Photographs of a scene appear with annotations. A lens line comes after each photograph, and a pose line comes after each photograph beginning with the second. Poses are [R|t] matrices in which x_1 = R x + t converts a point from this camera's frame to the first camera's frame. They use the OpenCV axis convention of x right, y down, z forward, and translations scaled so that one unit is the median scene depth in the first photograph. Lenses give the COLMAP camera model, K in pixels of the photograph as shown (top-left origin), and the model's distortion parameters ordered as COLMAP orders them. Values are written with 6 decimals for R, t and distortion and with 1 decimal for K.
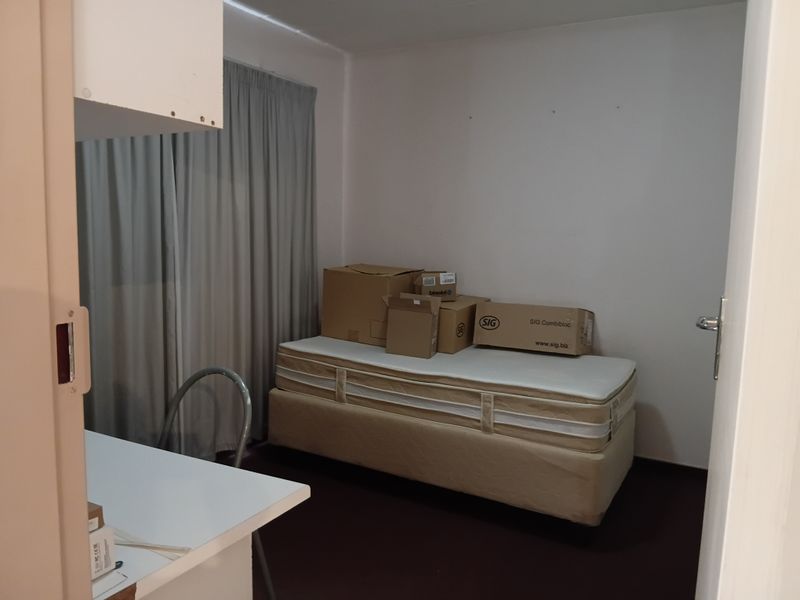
lens RADIAL K [[606.7, 0, 388.2], [0, 606.7, 300.0], [0, 0, 1]] dist [0.005217, 0.000944]
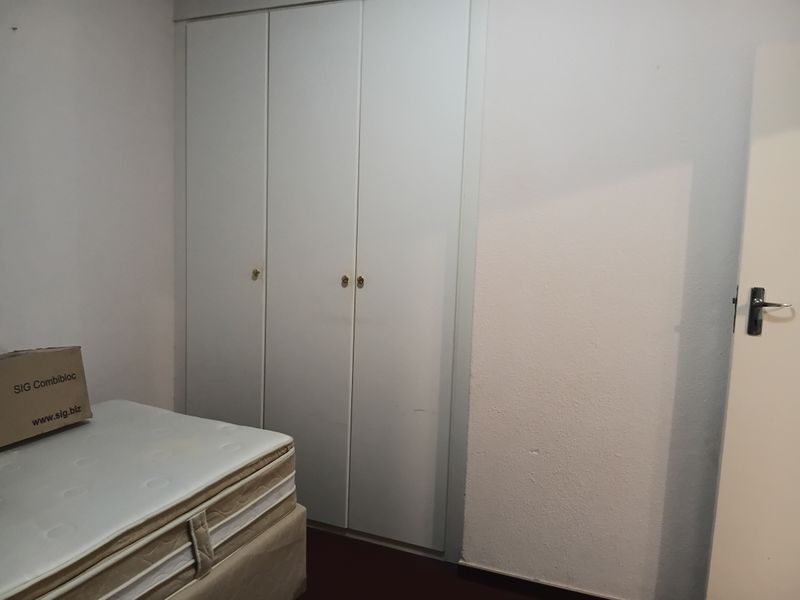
lens RADIAL K [[606.7, 0, 388.2], [0, 606.7, 300.0], [0, 0, 1]] dist [0.005217, 0.000944]
pose [[-0.122176, -0.136088, 0.983134, -0.407543], [0.074941, 0.986462, 0.145862, -0.120707], [-0.989675, 0.091498, -0.110323, 0.858692]]
